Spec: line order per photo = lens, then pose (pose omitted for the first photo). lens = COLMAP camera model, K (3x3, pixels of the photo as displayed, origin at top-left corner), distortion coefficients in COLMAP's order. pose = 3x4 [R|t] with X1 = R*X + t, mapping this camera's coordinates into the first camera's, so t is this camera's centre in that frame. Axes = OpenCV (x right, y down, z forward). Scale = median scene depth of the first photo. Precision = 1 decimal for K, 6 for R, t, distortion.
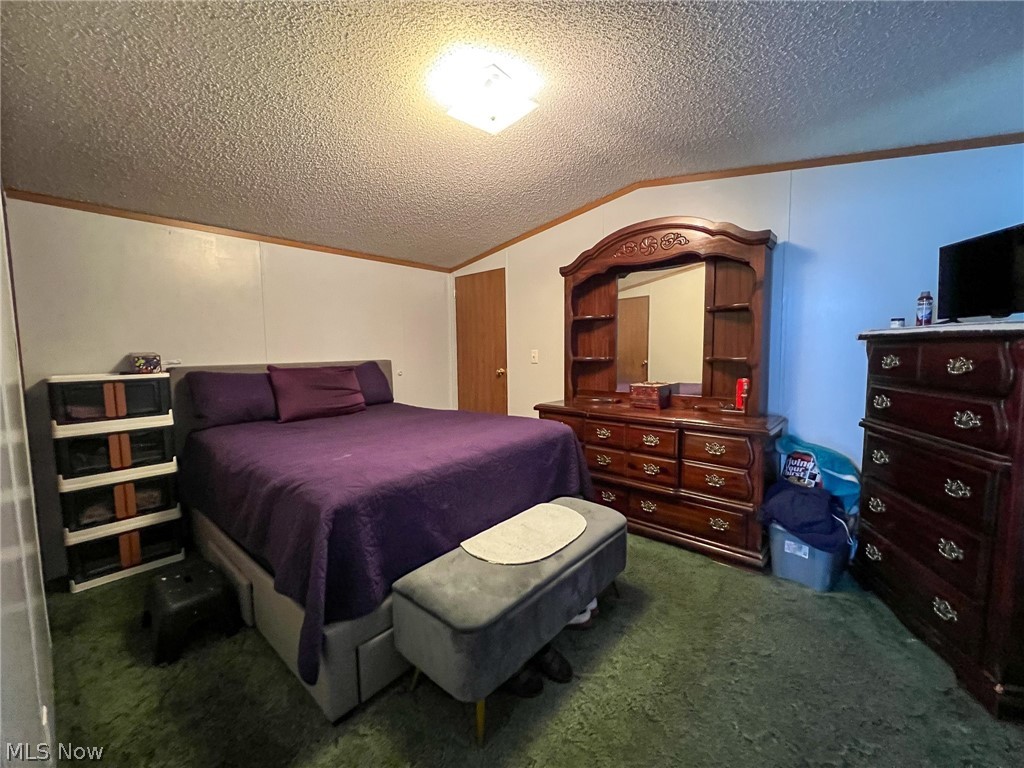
lens RADIAL K [[408.2, 0, 509.1], [0, 408.2, 384.2], [0, 0, 1]] dist [-0.002934, 0.000118]
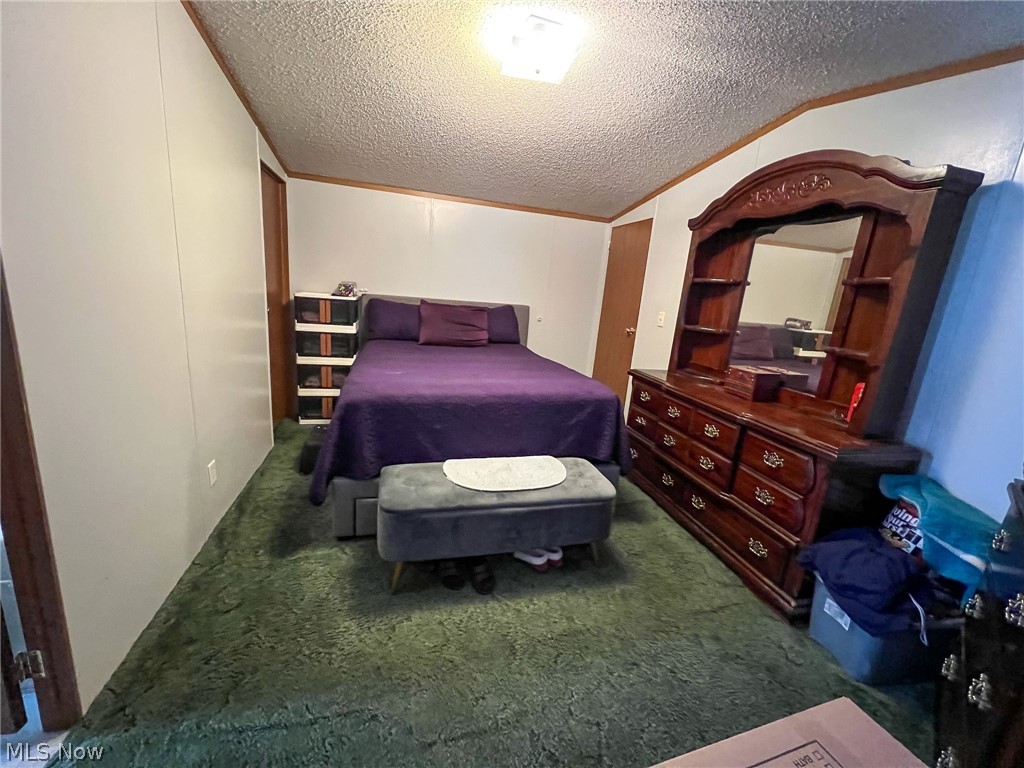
lens RADIAL K [[408.2, 0, 513.5], [0, 408.2, 384.1], [0, 0, 1]] dist [-0.002934, 0.000118]
pose [[0.830791, 0.207511, -0.516455, 0.473882], [-0.141322, 0.976138, 0.164874, -0.047604], [0.538345, -0.063989, 0.840292, 0.063839]]
